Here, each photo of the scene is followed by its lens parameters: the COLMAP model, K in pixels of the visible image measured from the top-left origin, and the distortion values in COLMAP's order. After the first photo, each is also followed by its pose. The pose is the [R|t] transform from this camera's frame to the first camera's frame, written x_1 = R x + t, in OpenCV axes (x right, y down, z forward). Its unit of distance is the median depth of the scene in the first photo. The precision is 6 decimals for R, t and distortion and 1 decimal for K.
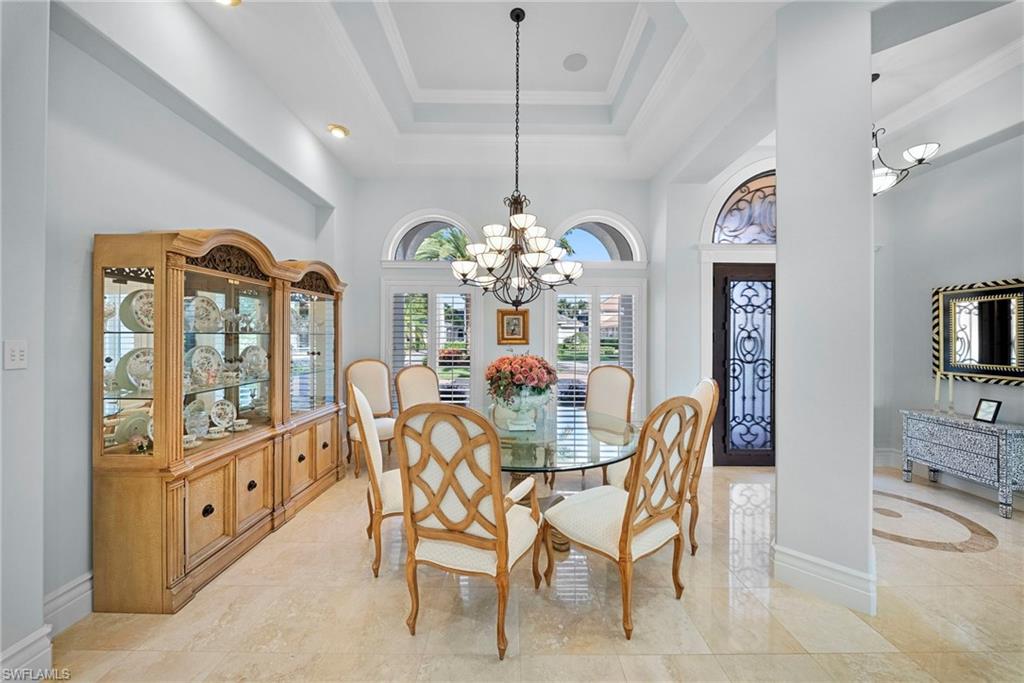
lens RADIAL K [[359.0, 0, 509.7], [0, 359.0, 336.0], [0, 0, 1]] dist [-0.003014, -0.001817]
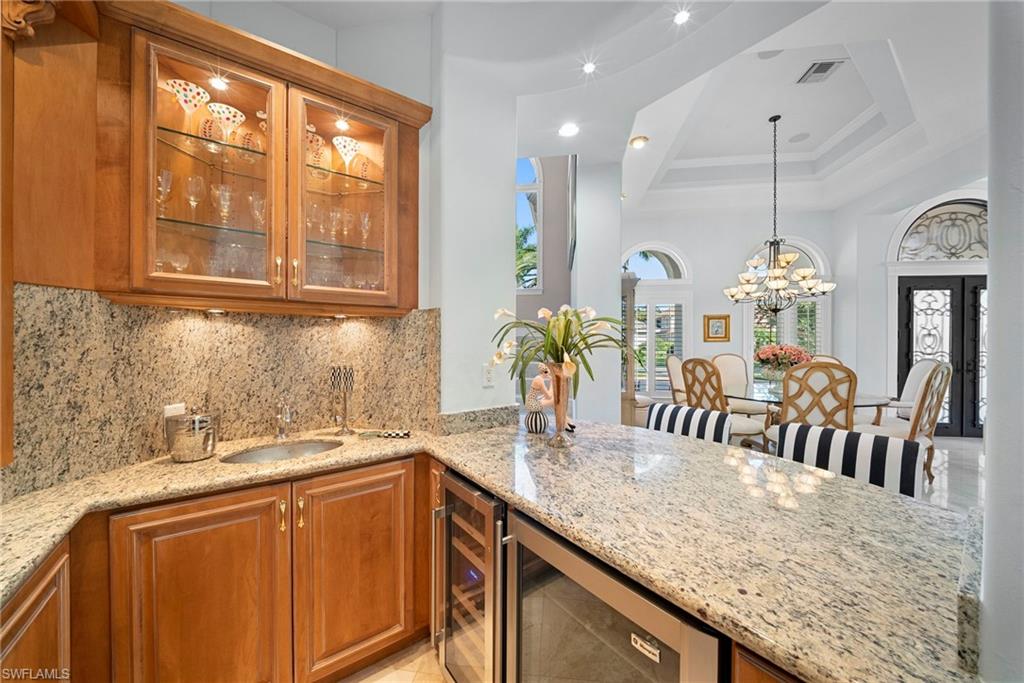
lens RADIAL K [[359.0, 0, 492.0], [0, 359.0, 348.2], [0, 0, 1]] dist [-0.003014, -0.001817]
pose [[0.988627, -0.000290, -0.150387, -0.669134], [0.001154, 0.999983, 0.005657, 0.043456], [0.150382, -0.005766, 0.988611, -0.474586]]
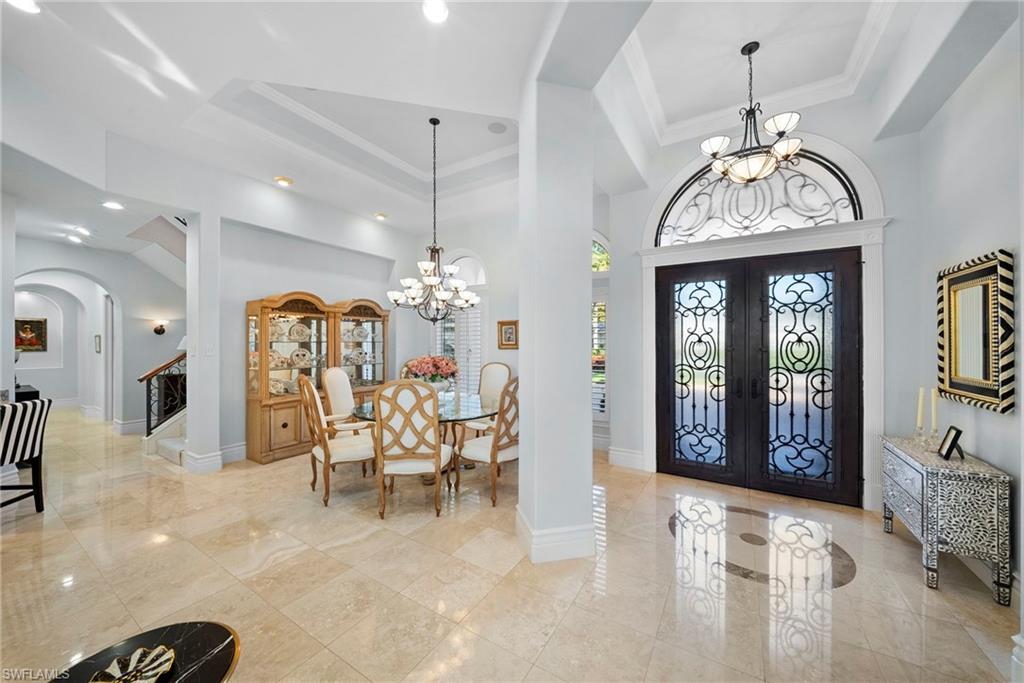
lens RADIAL K [[359.0, 0, 519.9], [0, 359.0, 344.8], [0, 0, 1]] dist [-0.003014, -0.001817]
pose [[0.851562, -0.003553, -0.524241, 0.758779], [0.007542, 0.999957, 0.005473, 0.002684], [0.524199, -0.008614, 0.851552, -0.043264]]
